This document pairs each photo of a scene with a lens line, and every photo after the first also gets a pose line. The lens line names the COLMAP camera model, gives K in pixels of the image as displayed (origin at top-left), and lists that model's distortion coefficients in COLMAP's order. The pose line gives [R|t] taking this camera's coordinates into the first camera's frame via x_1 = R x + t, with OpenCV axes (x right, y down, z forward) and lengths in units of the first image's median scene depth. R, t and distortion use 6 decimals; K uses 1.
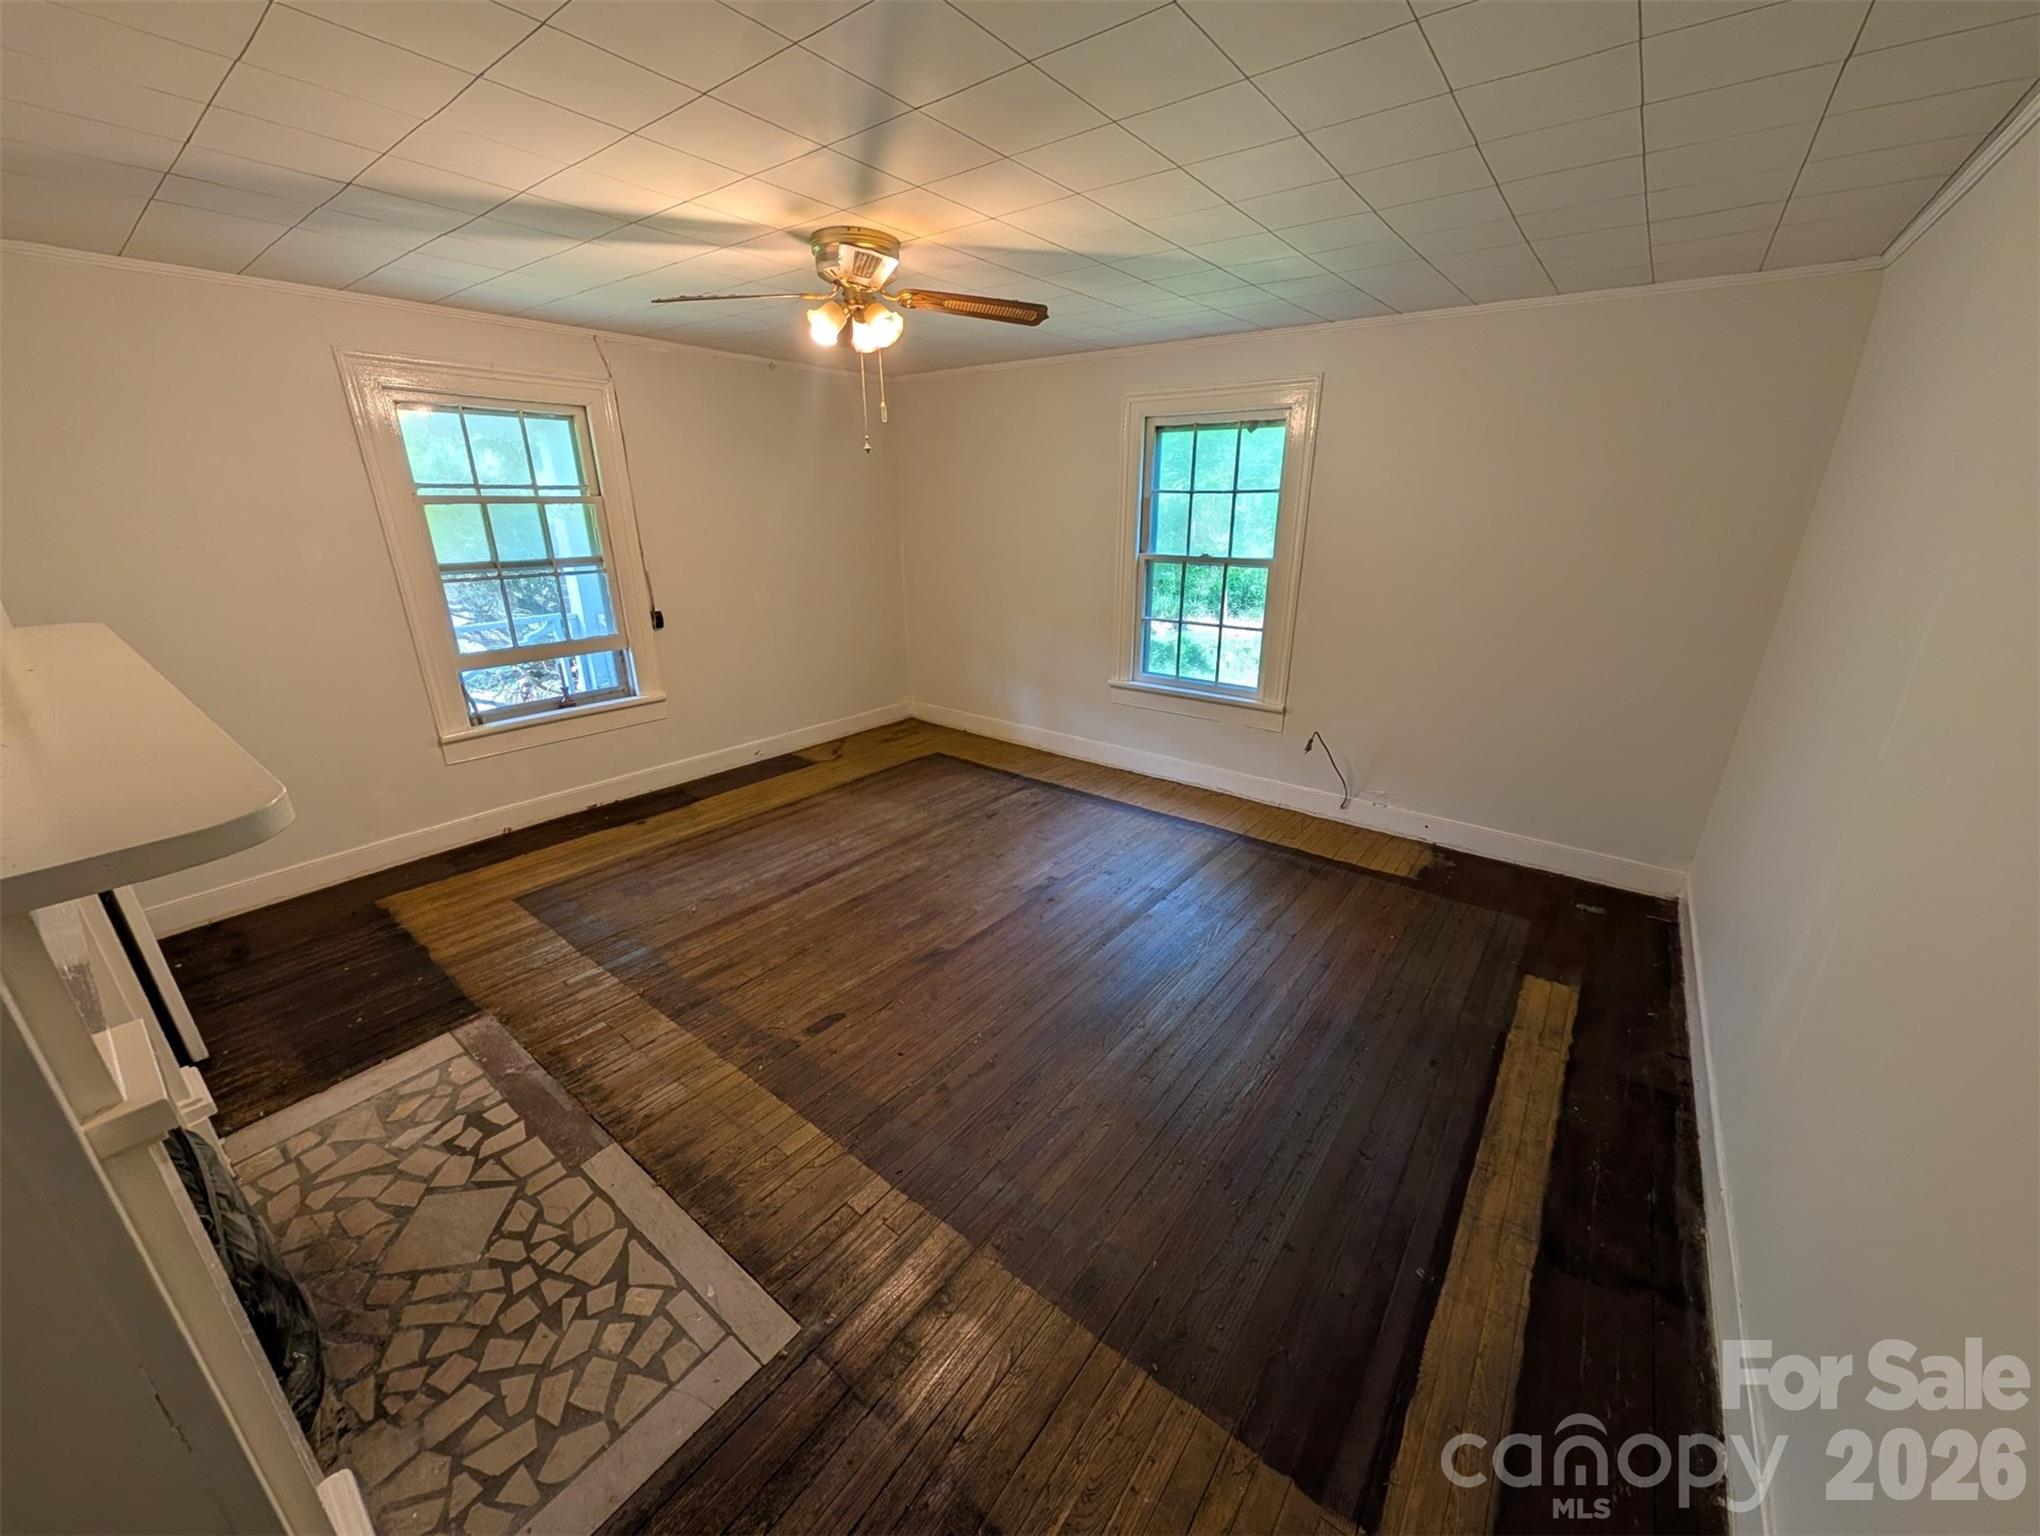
lens RADIAL K [[770.8, 0, 1021.3], [0, 770.8, 760.2], [0, 0, 1]] dist [-0.001650, -0.000273]
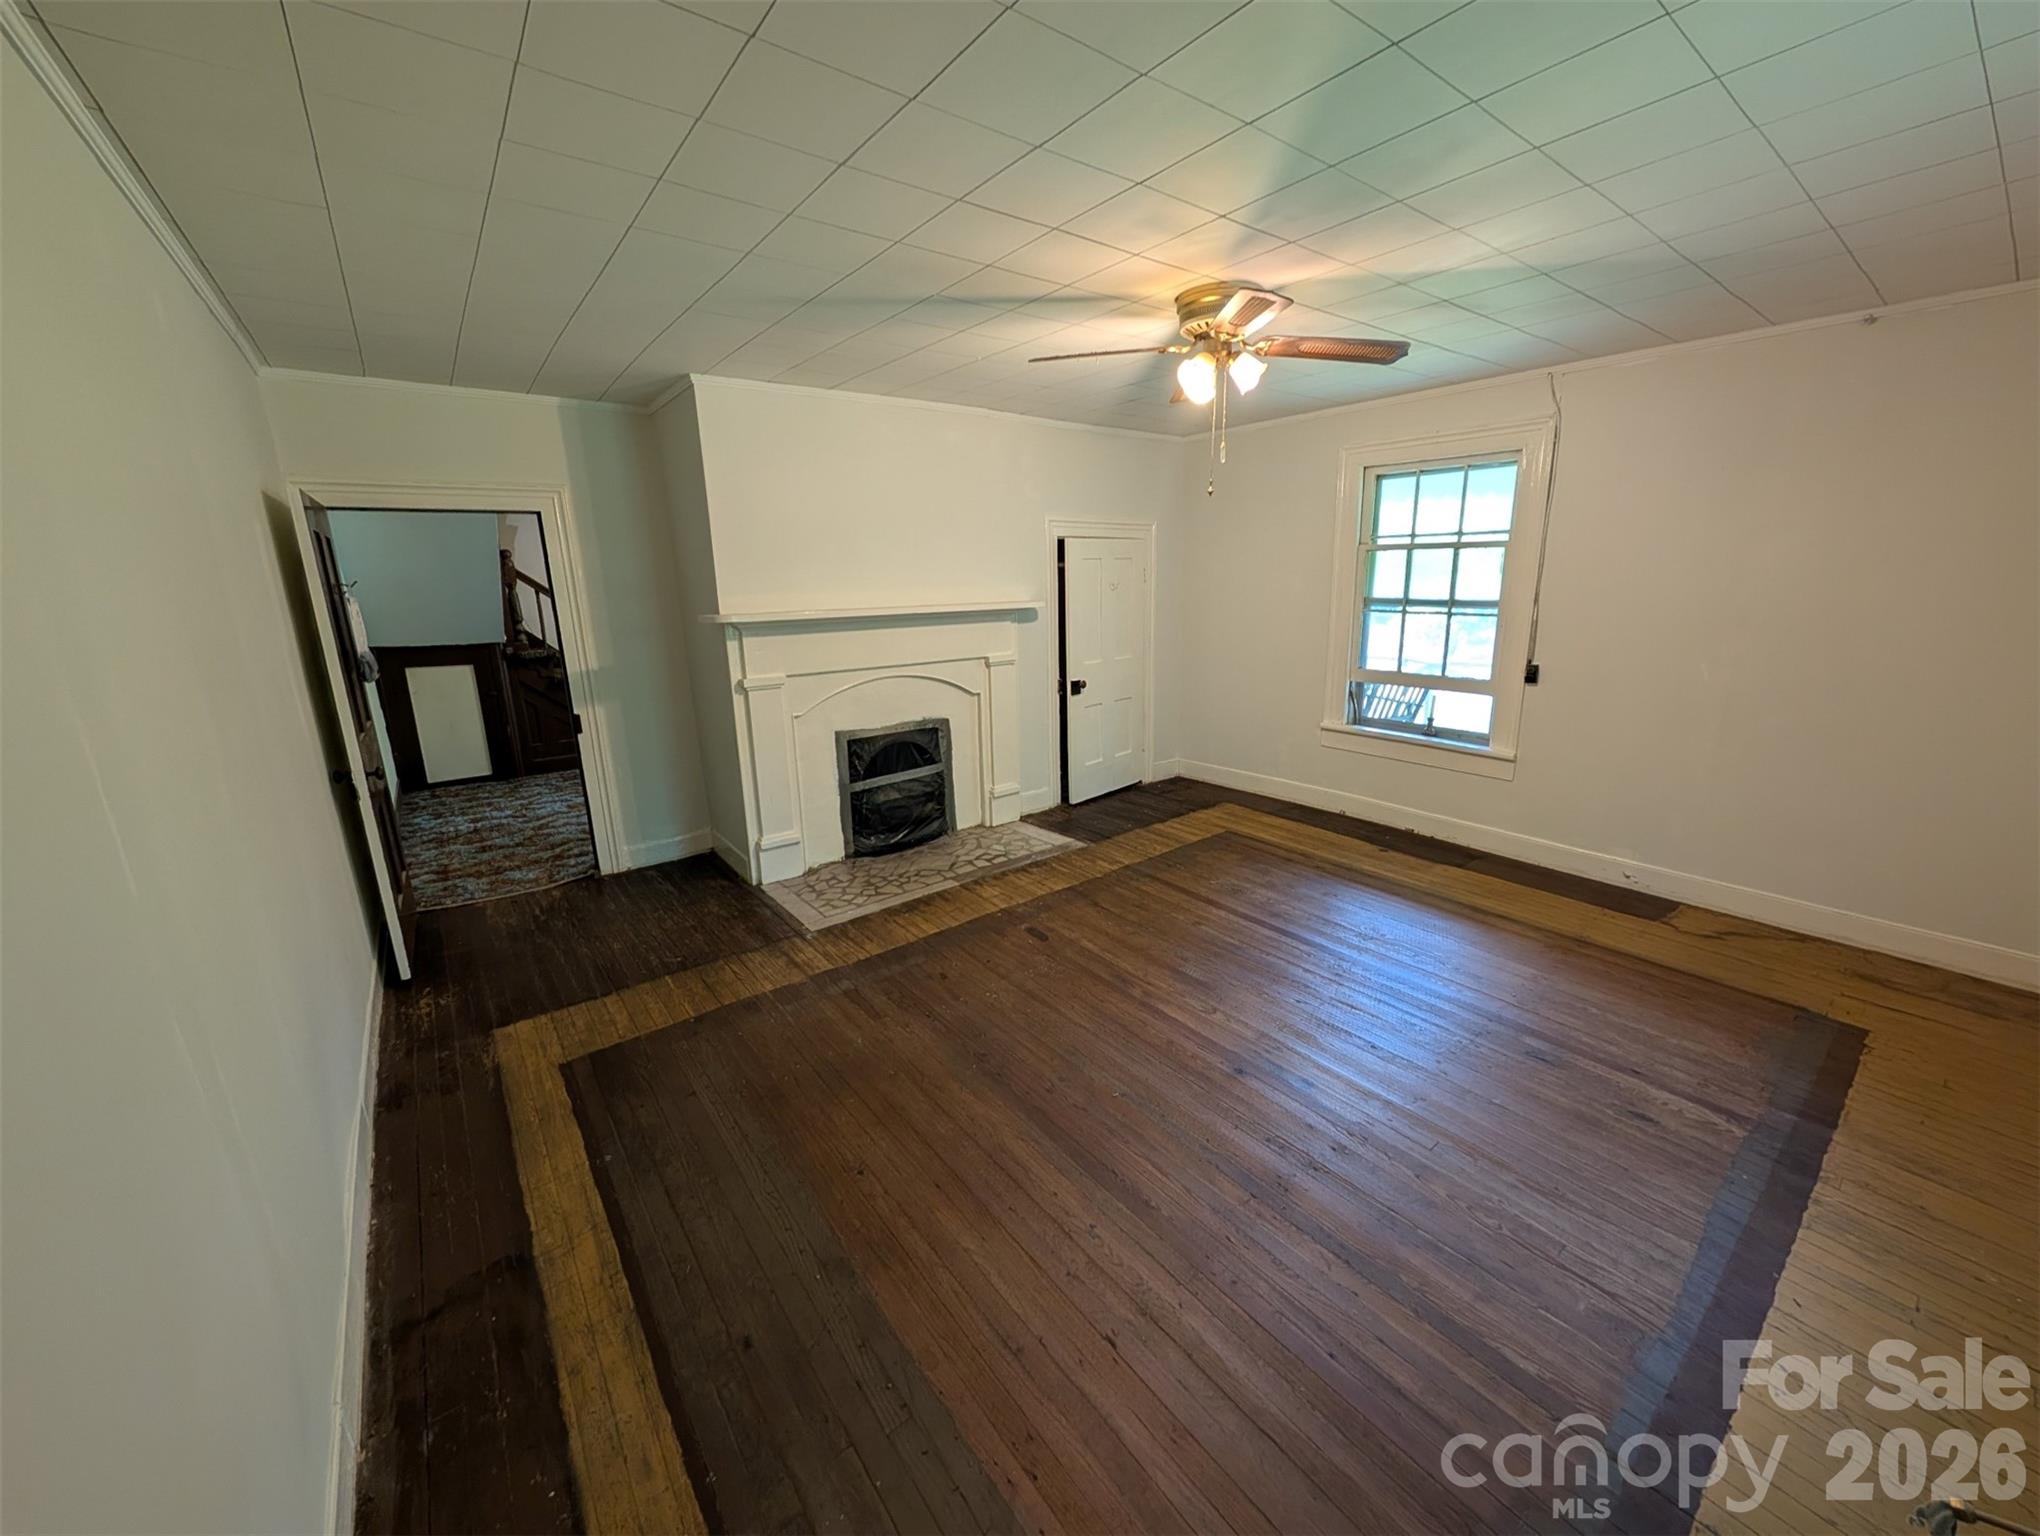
lens RADIAL K [[770.8, 0, 1019.6], [0, 770.8, 760.4], [0, 0, 1]] dist [-0.001650, -0.000273]
pose [[-0.248167, 0.238236, -0.938966, 0.910539], [-0.295280, 0.904557, 0.307548, -0.321762], [0.922618, 0.353581, -0.154135, 1.053303]]
